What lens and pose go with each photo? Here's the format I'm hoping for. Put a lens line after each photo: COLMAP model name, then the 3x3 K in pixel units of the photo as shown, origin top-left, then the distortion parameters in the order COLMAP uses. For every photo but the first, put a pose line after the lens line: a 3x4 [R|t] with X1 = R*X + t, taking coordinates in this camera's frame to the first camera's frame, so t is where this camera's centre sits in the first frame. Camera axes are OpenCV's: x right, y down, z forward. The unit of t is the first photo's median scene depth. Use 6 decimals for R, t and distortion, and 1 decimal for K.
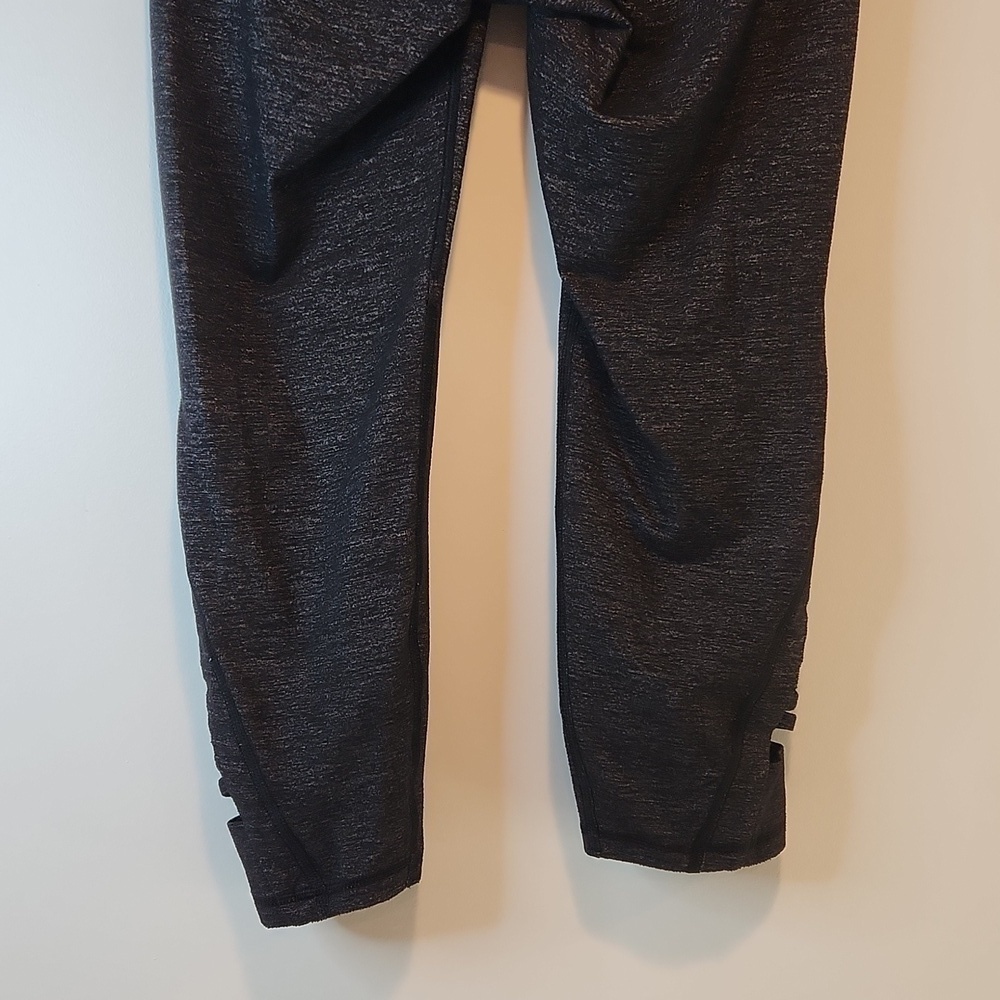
lens RADIAL K [[1452.9, 0, 501.7], [0, 1452.9, 503.8], [0, 0, 1]] dist [0.079336, 0.000000]
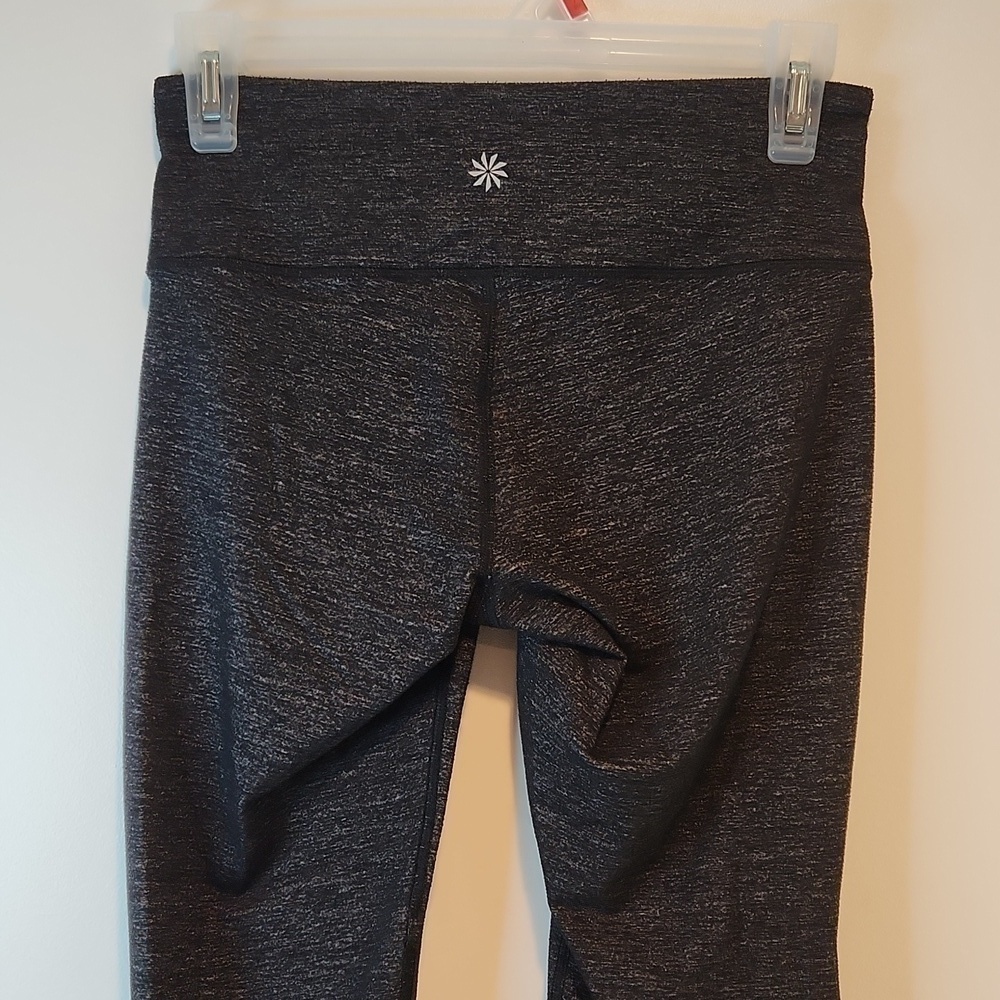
lens RADIAL K [[1452.9, 0, 495.8], [0, 1452.9, 499.7], [0, 0, 1]] dist [0.079336, 0.000000]
pose [[0.999881, 0.015411, 0.000034, 0.001565], [-0.015222, 0.987972, -0.153880, -0.269176], [-0.002405, 0.153861, 0.988090, 0.042430]]
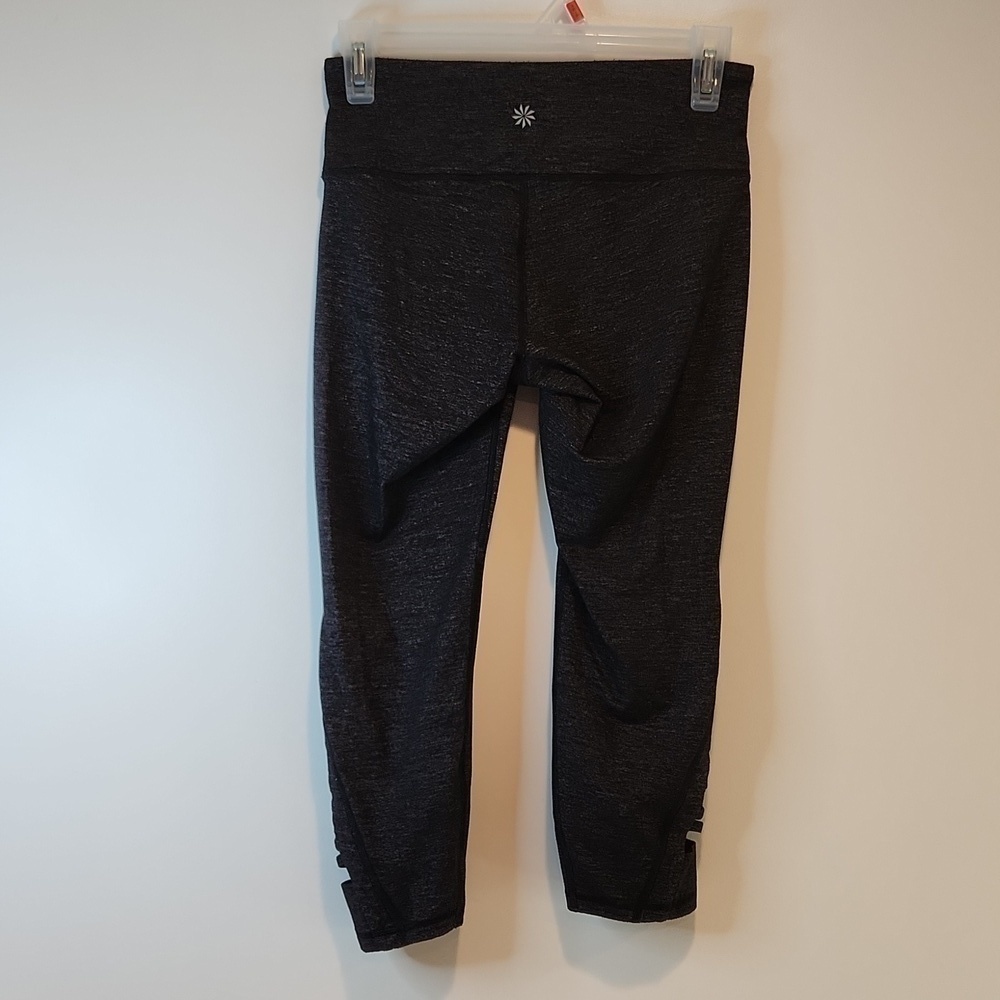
lens RADIAL K [[1452.9, 0, 504.8], [0, 1452.9, 499.9], [0, 0, 1]] dist [0.079336, 0.000000]
pose [[0.999775, 0.019210, -0.008949, -0.005142], [-0.019822, 0.997045, -0.074223, -0.085074], [0.007497, 0.074384, 0.997201, -0.627515]]
